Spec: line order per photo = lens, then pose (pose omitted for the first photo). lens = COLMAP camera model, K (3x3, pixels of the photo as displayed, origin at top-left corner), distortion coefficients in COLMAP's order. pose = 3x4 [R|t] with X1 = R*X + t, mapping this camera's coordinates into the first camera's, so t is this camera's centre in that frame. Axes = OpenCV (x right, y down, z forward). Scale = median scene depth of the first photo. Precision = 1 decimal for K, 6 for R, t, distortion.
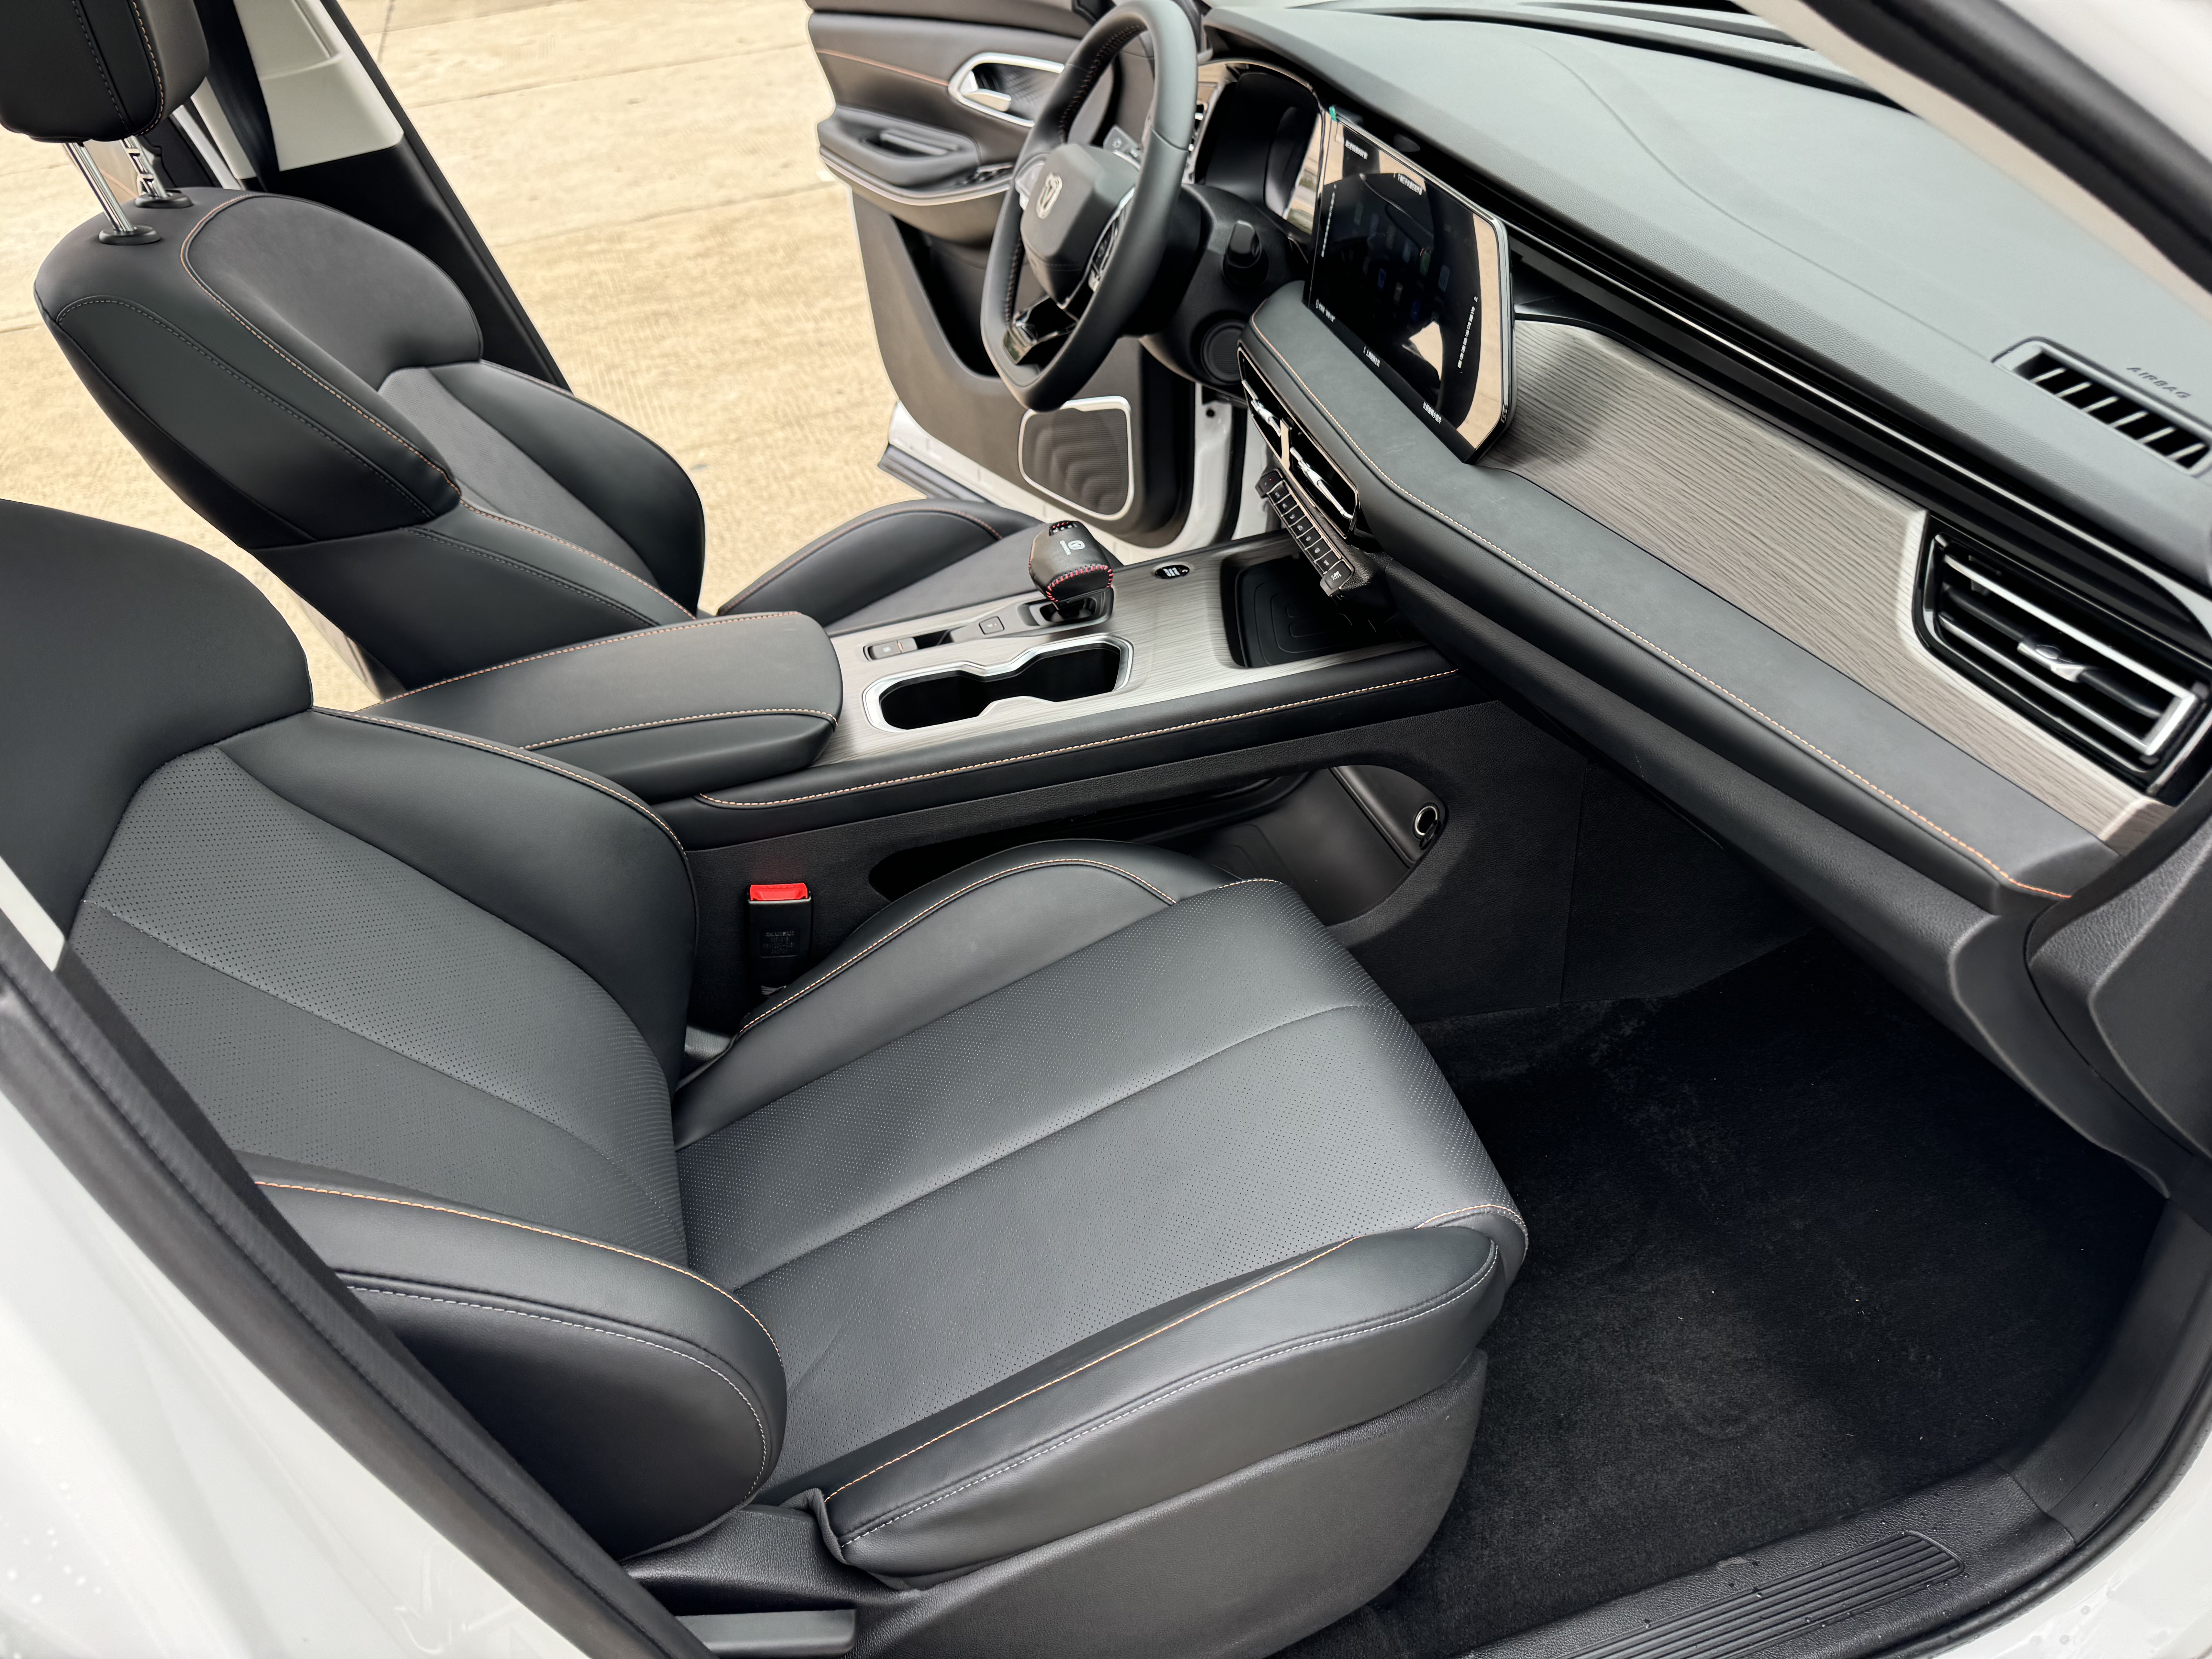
lens RADIAL K [[1575.3, 0, 1104.9], [0, 1575.3, 848.3], [0, 0, 1]] dist [0.030551, -0.041859]
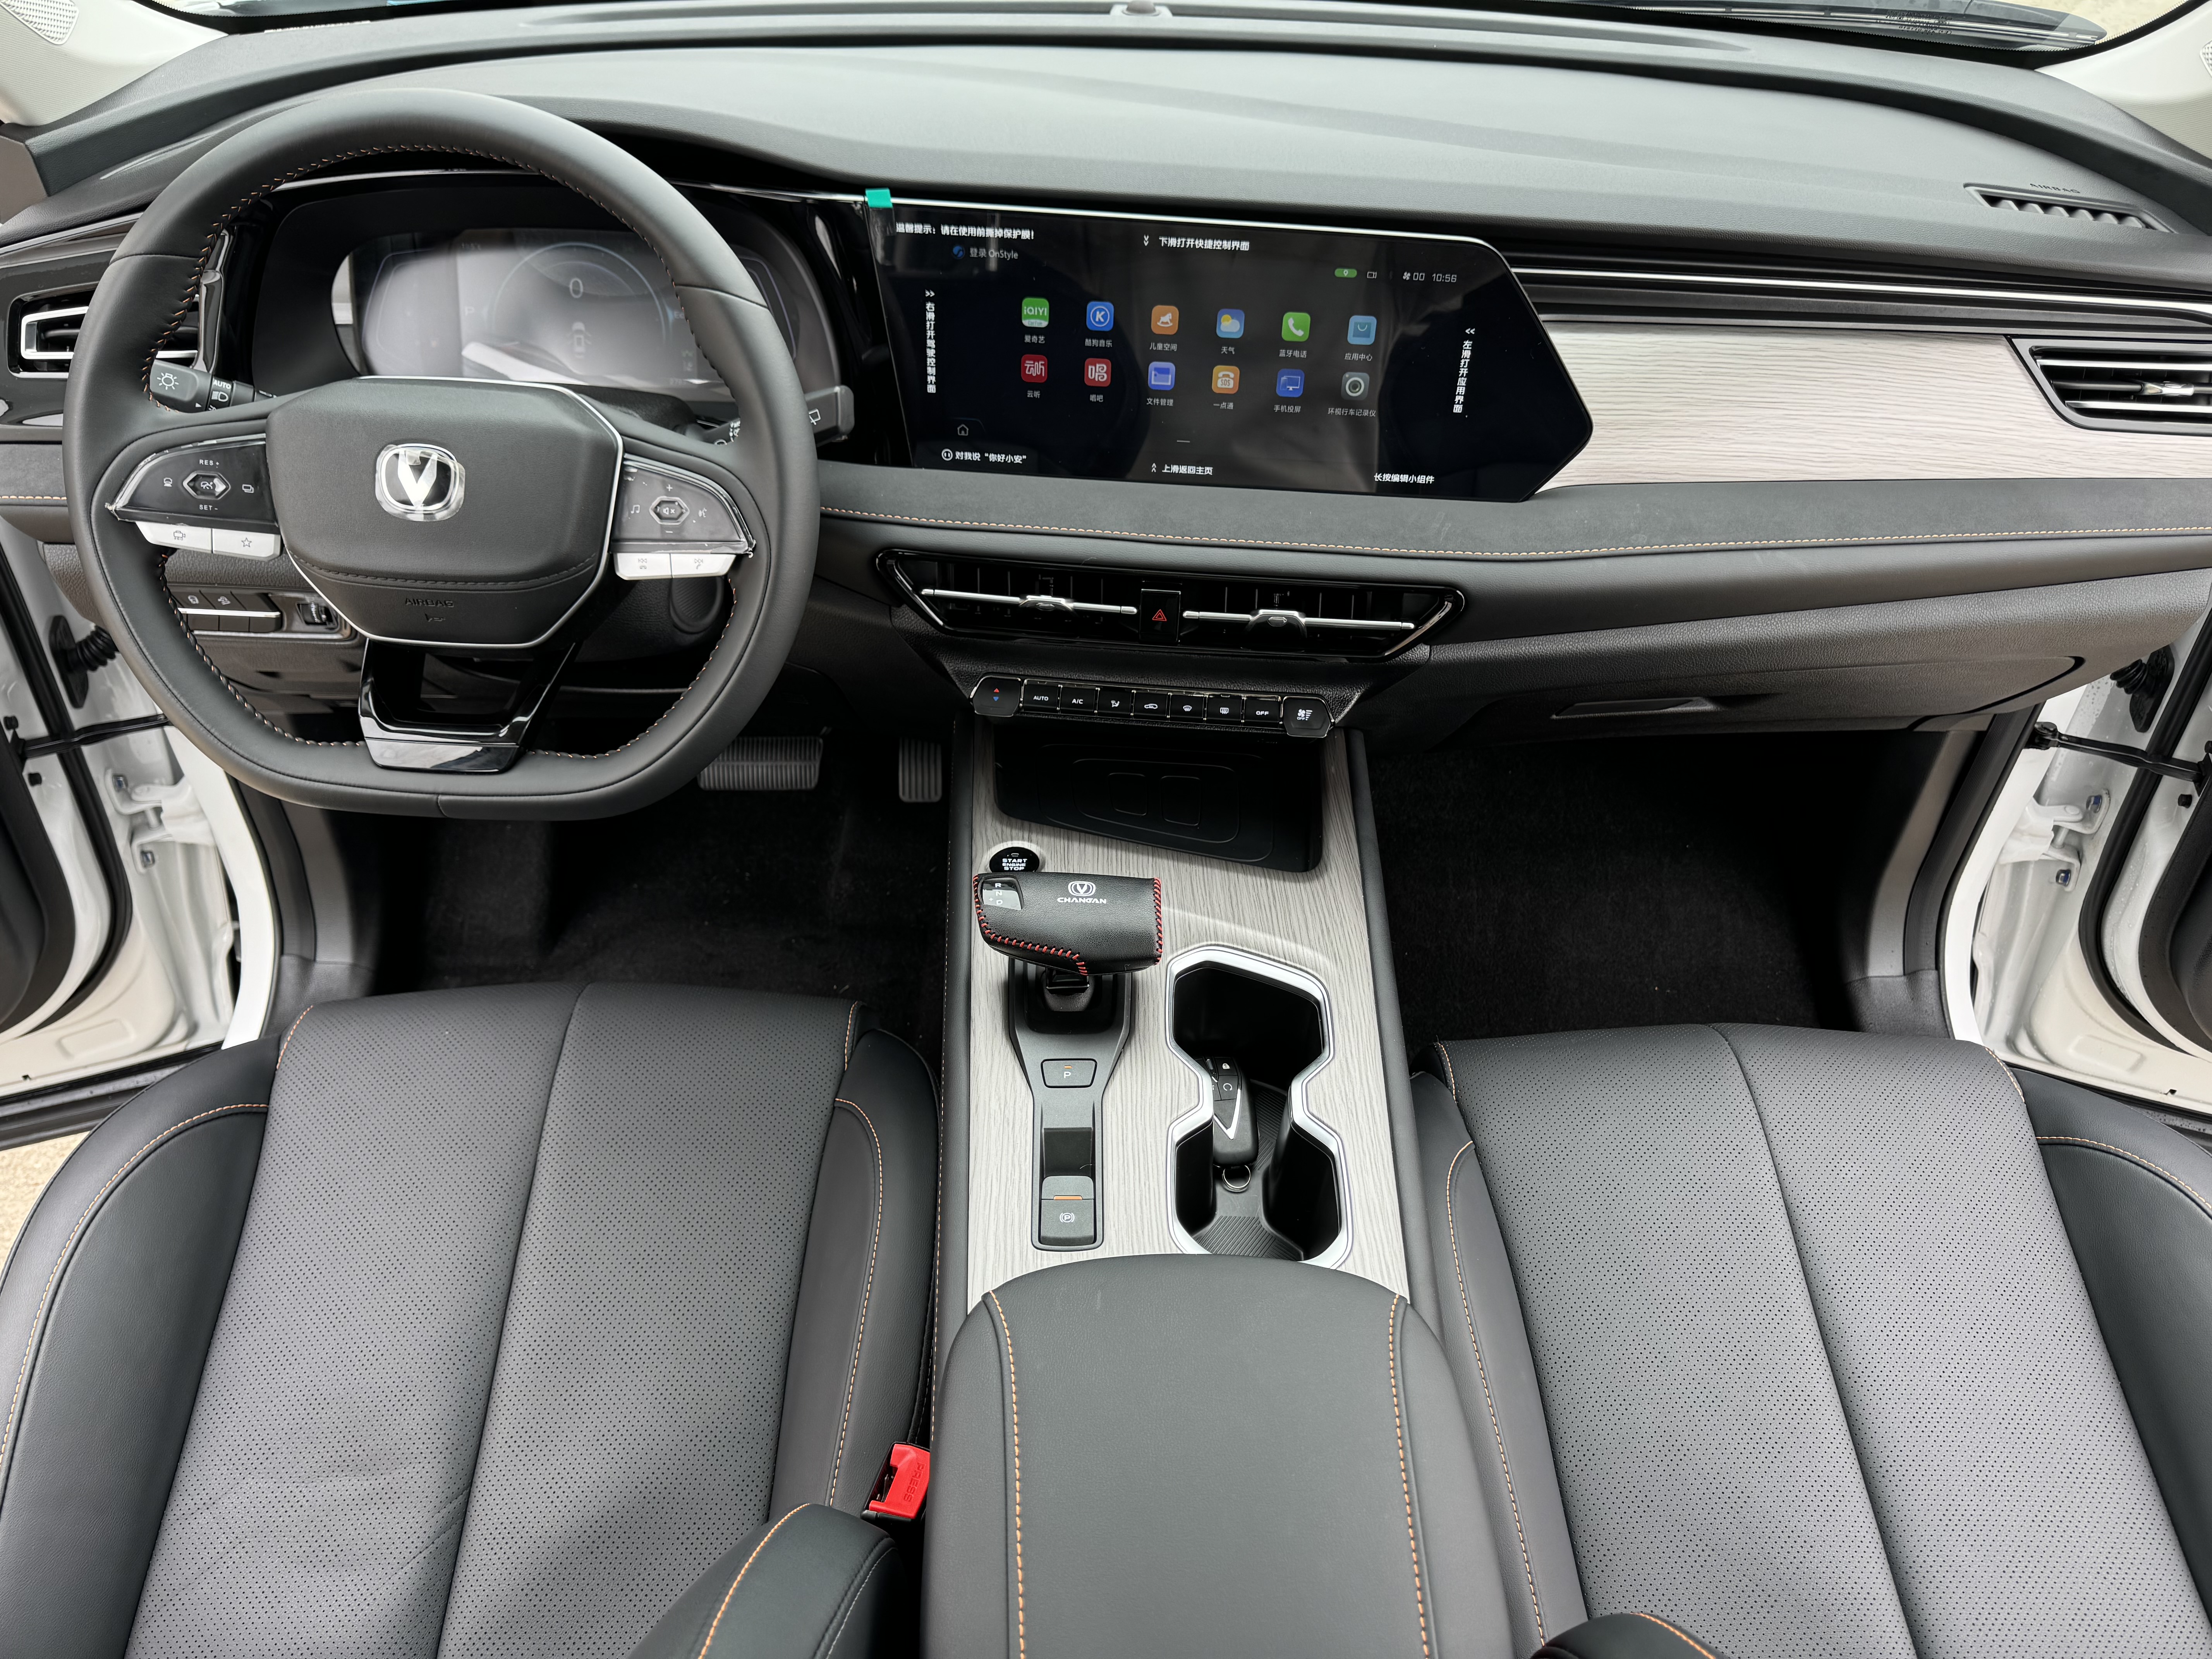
lens RADIAL K [[1575.3, 0, 1104.9], [0, 1575.3, 848.3], [0, 0, 1]] dist [0.030551, -0.041859]
pose [[0.229288, -0.562757, 0.794186, -0.531906], [0.516828, 0.761793, 0.390591, -0.460083], [-0.824813, 0.320900, 0.465518, 0.675470]]
